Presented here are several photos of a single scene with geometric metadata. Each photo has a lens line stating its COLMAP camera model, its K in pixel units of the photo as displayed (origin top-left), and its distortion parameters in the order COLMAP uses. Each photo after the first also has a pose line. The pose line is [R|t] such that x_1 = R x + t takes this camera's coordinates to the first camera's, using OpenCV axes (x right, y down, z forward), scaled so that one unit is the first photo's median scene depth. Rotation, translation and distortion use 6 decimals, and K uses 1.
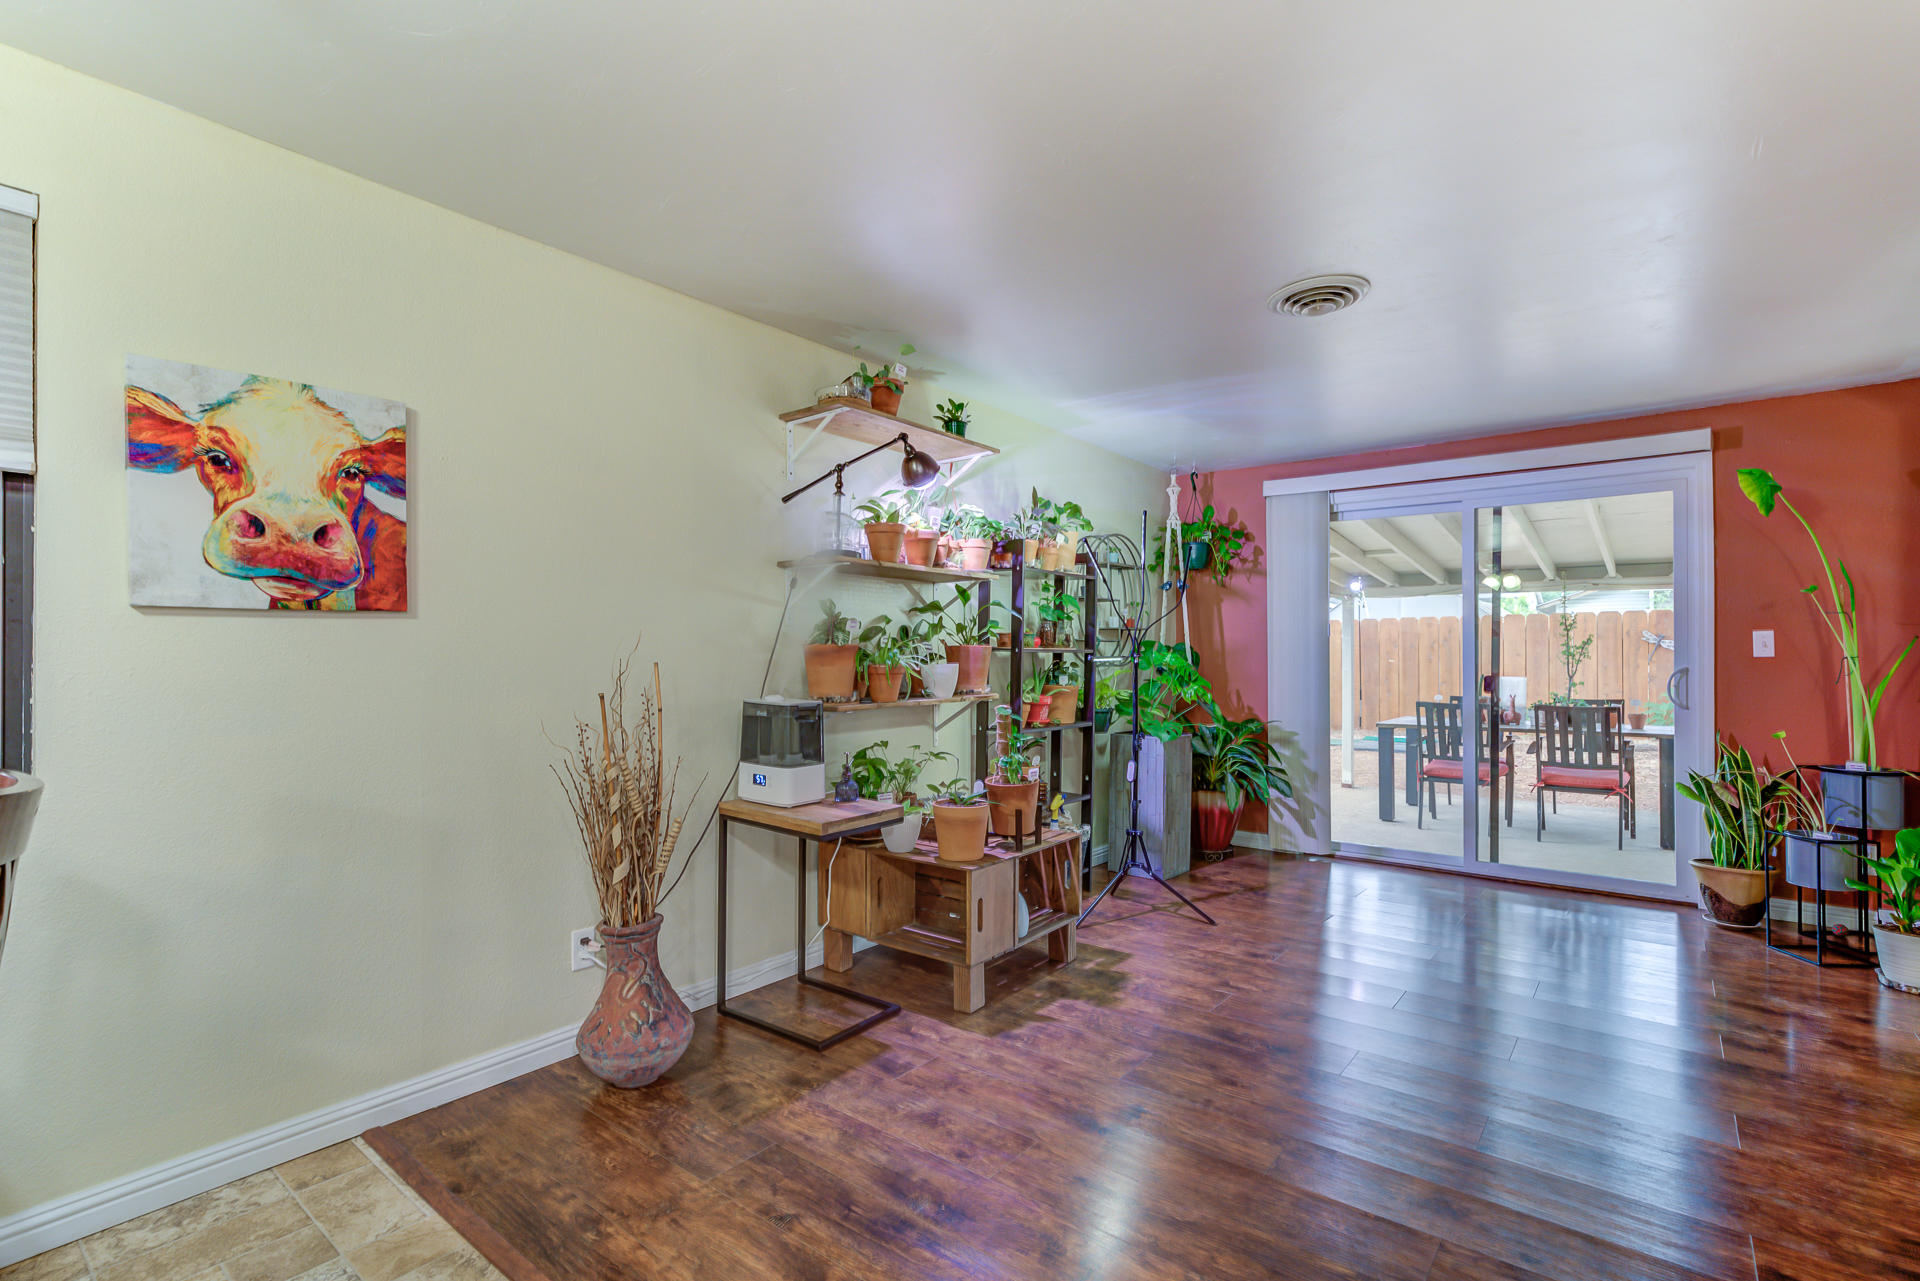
lens RADIAL K [[888.0, 0, 953.7], [0, 888.0, 651.6], [0, 0, 1]] dist [-0.016074, 0.006850]
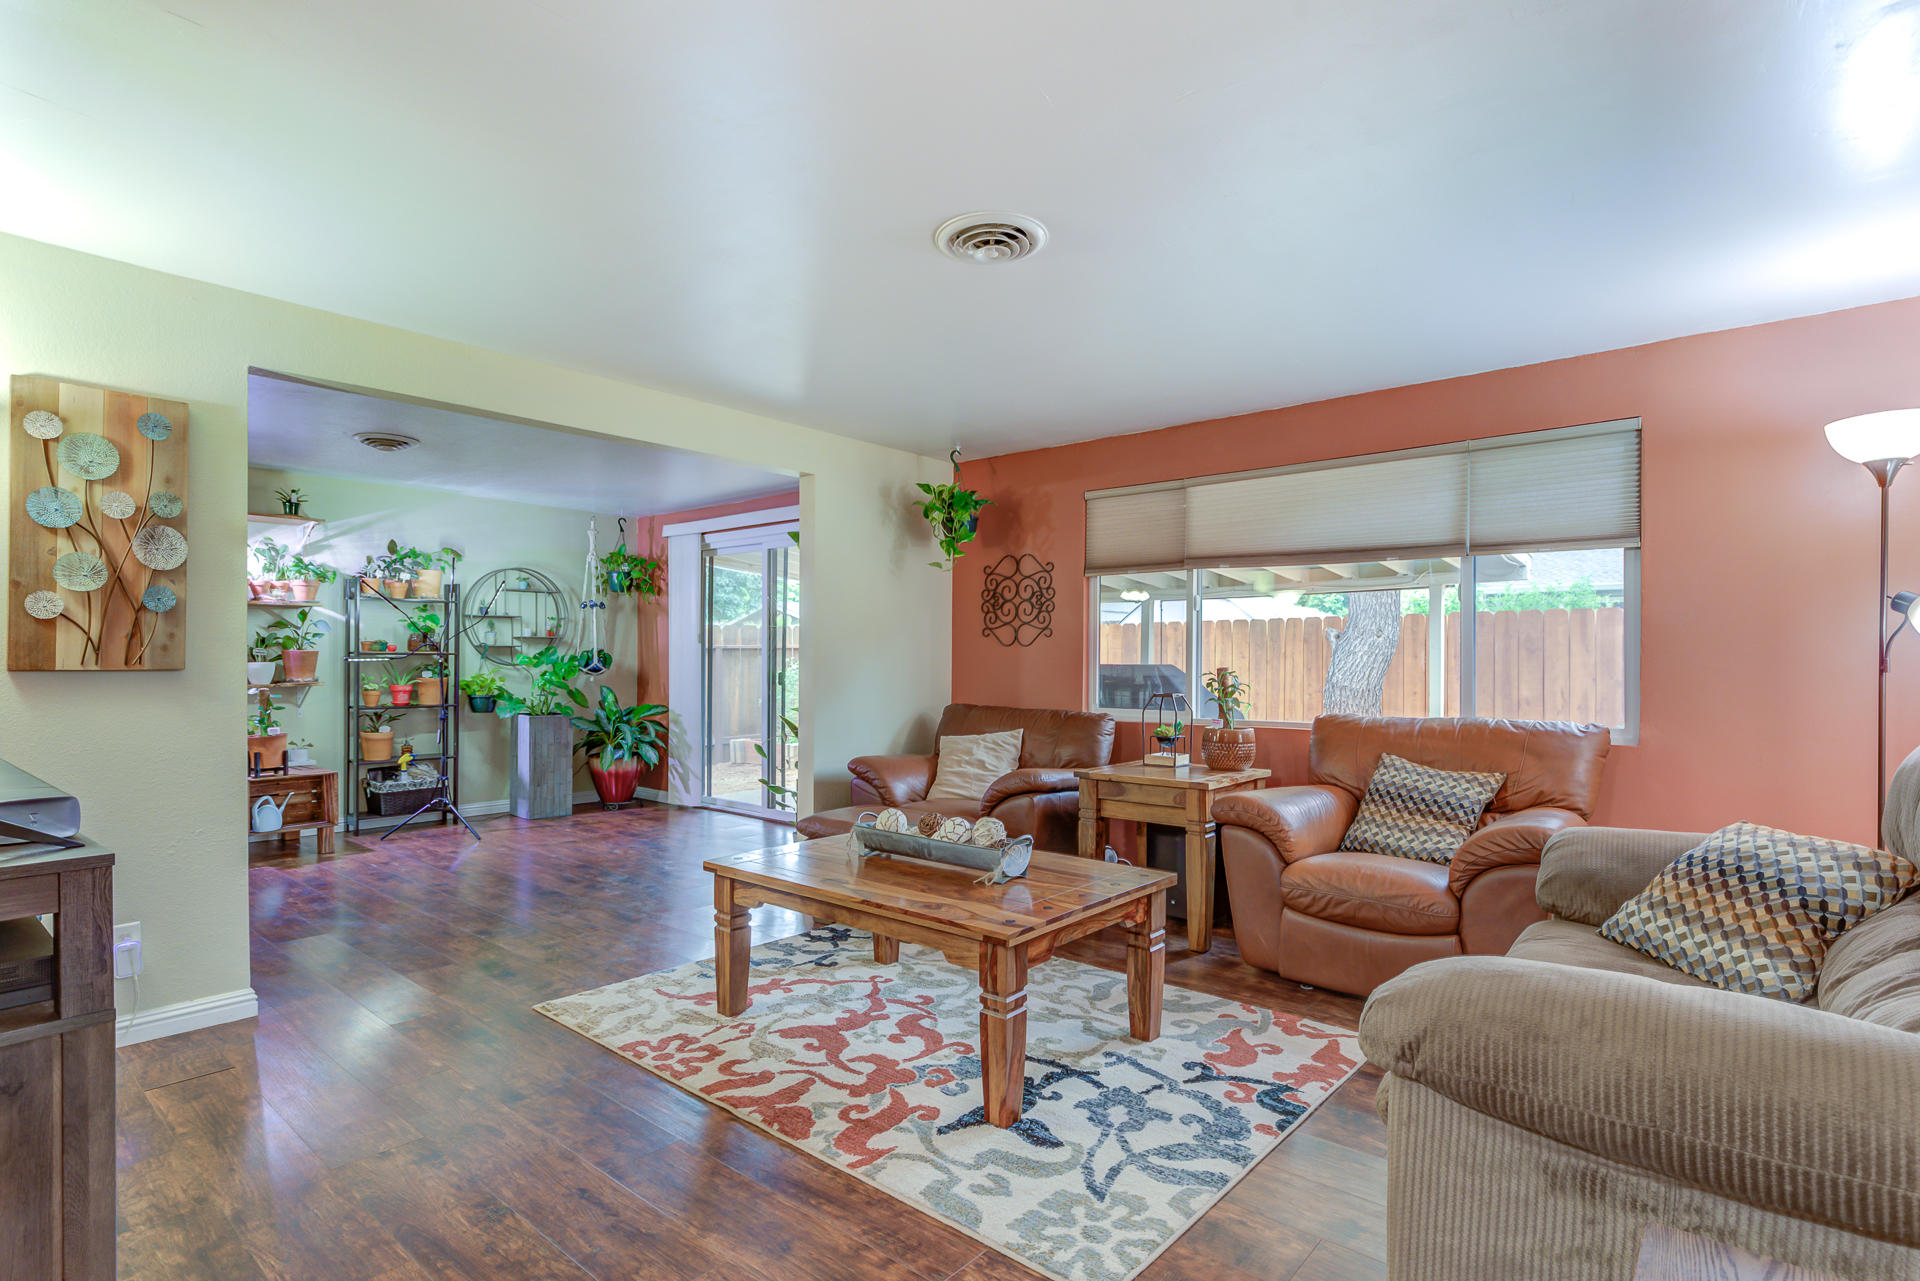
lens RADIAL K [[940.6, 0, 981.0], [0, 940.6, 691.9], [0, 0, 1]] dist [-0.018106, -0.000651]
pose [[0.999881, 0.001561, -0.015367, 1.188338], [-0.000940, 0.999188, 0.040288, -0.001042], [0.015418, -0.040269, 0.999070, -0.559148]]
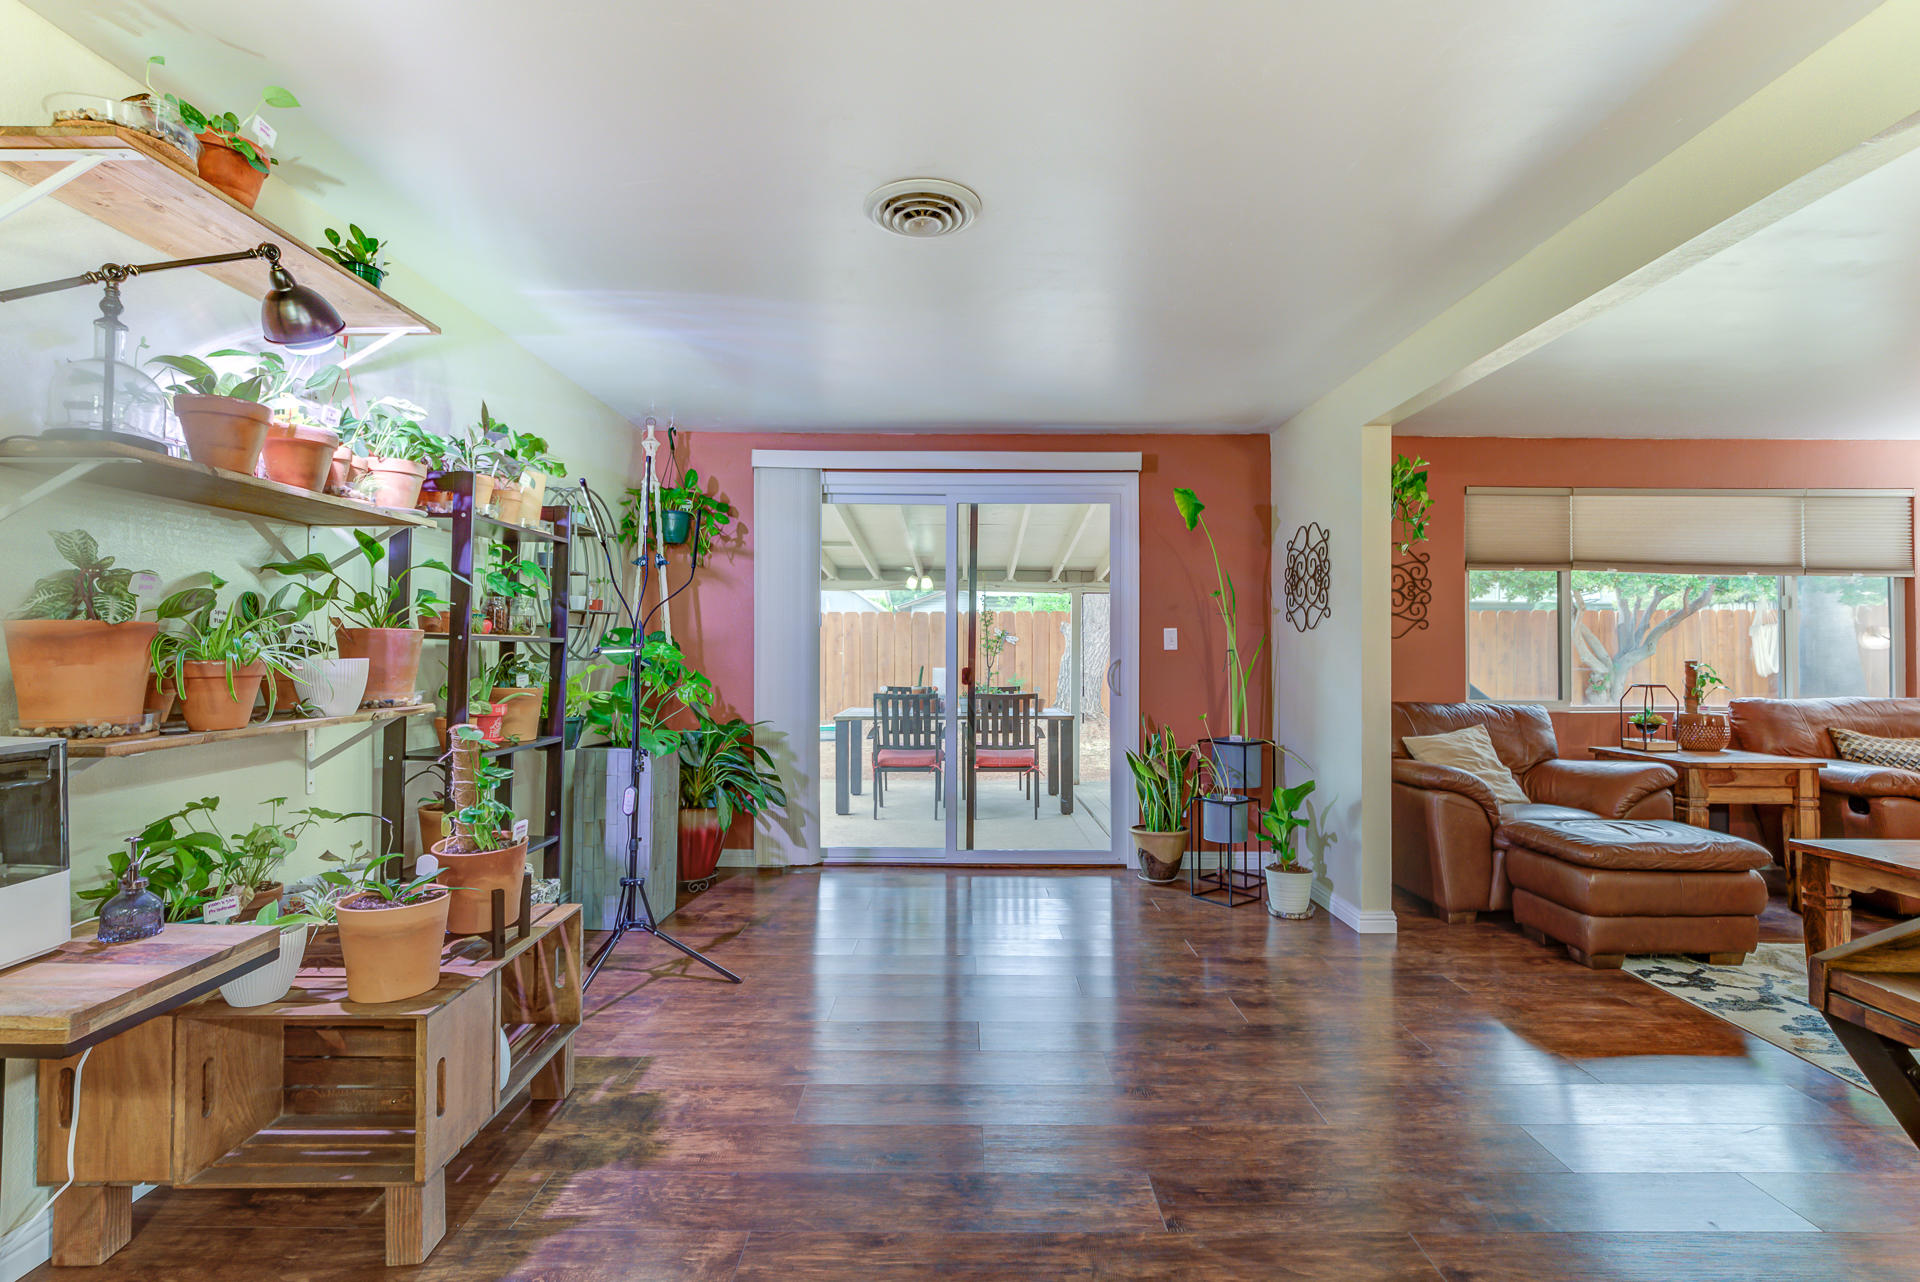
lens RADIAL K [[888.0, 0, 965.9], [0, 888.0, 640.8], [0, 0, 1]] dist [-0.016074, 0.006850]
pose [[0.775960, 0.008827, 0.630720, -0.056014], [-0.006765, 0.999961, -0.005671, 0.002150], [-0.630745, 0.000134, 0.775990, 0.258578]]
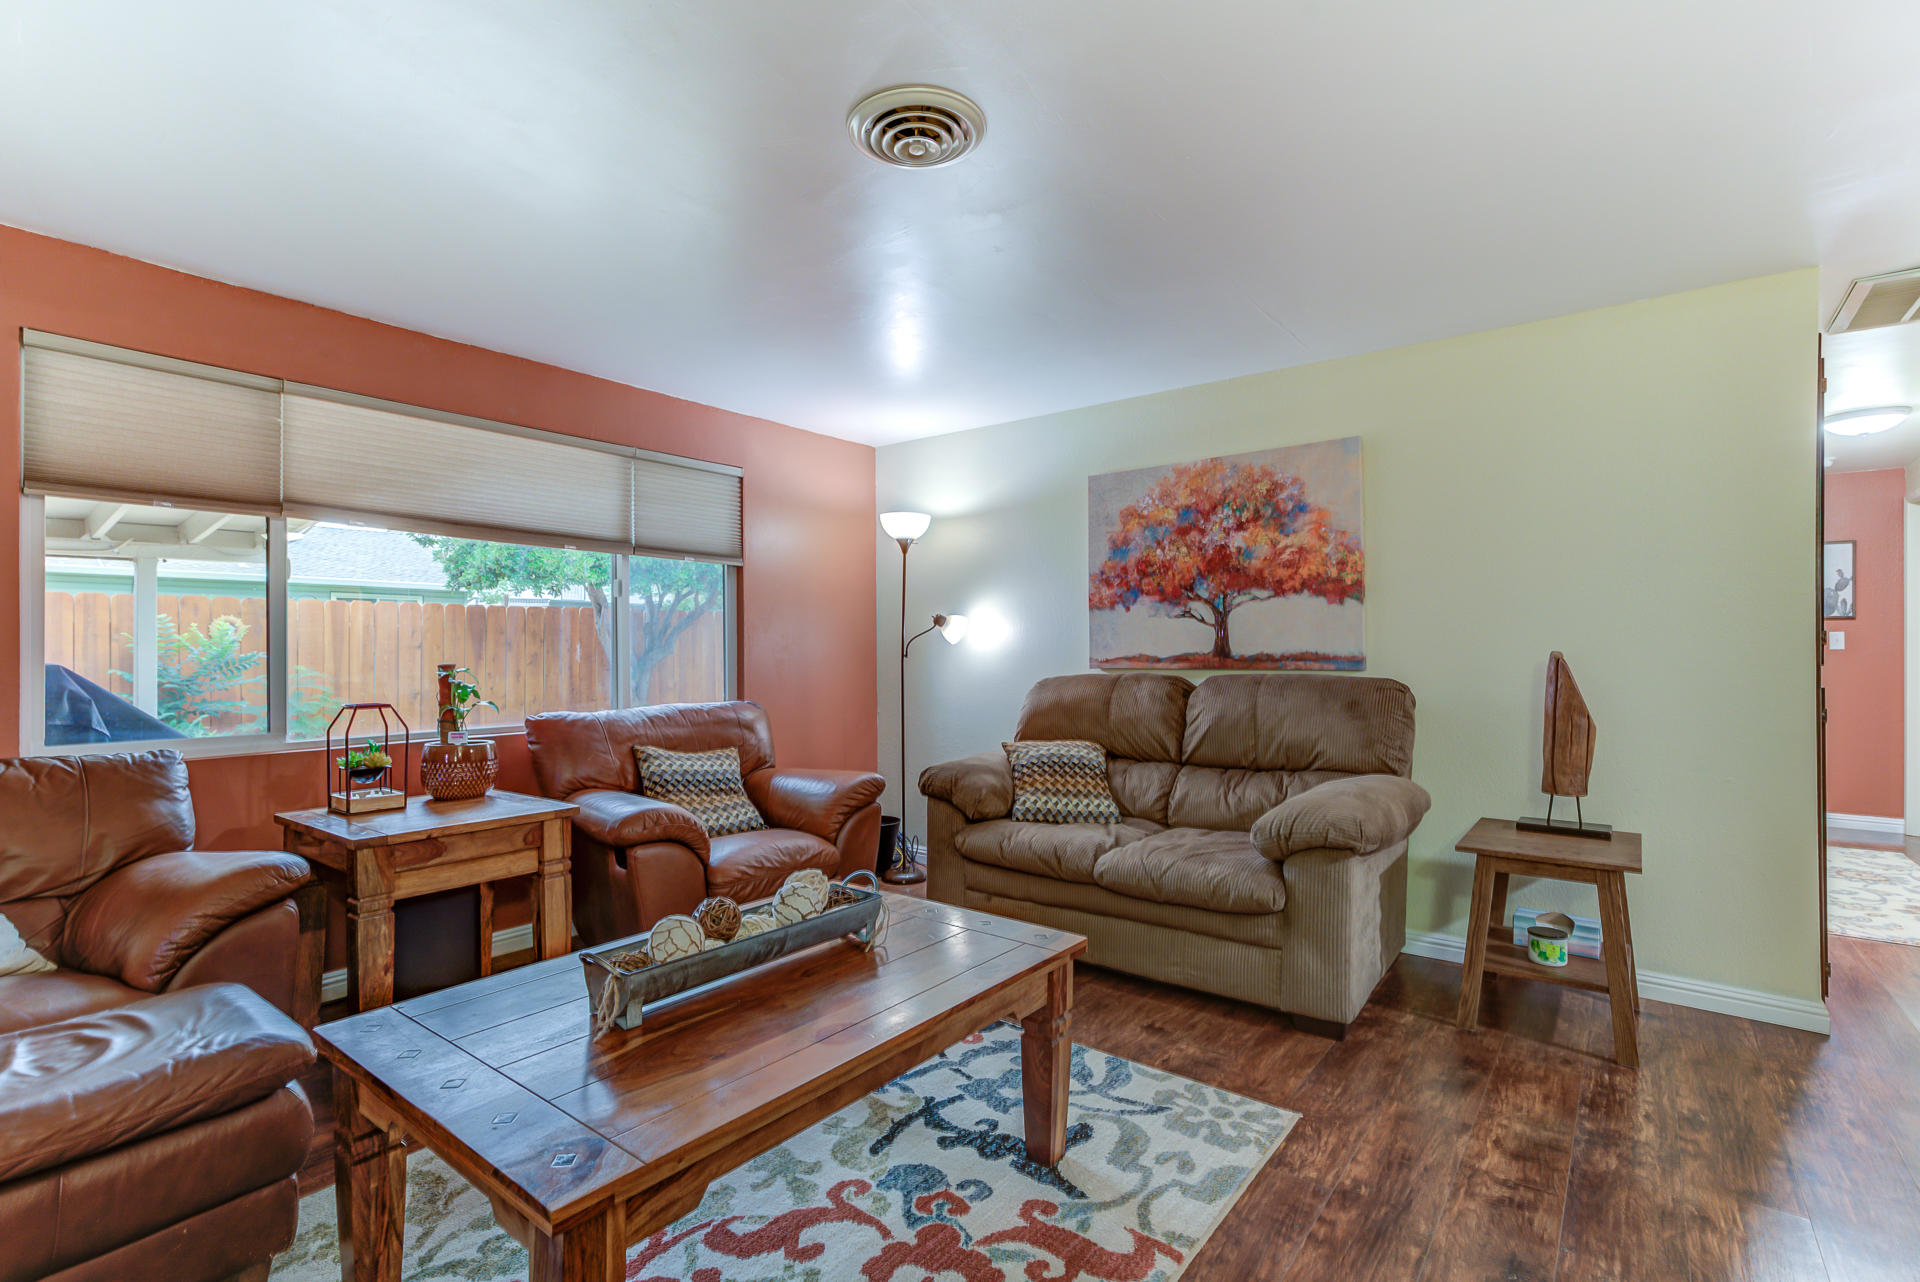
lens RADIAL K [[888.0, 0, 957.0], [0, 888.0, 648.2], [0, 0, 1]] dist [-0.016074, 0.006850]
pose [[-0.015285, 0.000747, 0.999883, 0.655616], [-0.002045, 0.999998, -0.000778, 0.001121], [-0.999881, -0.002056, -0.015283, 0.117257]]
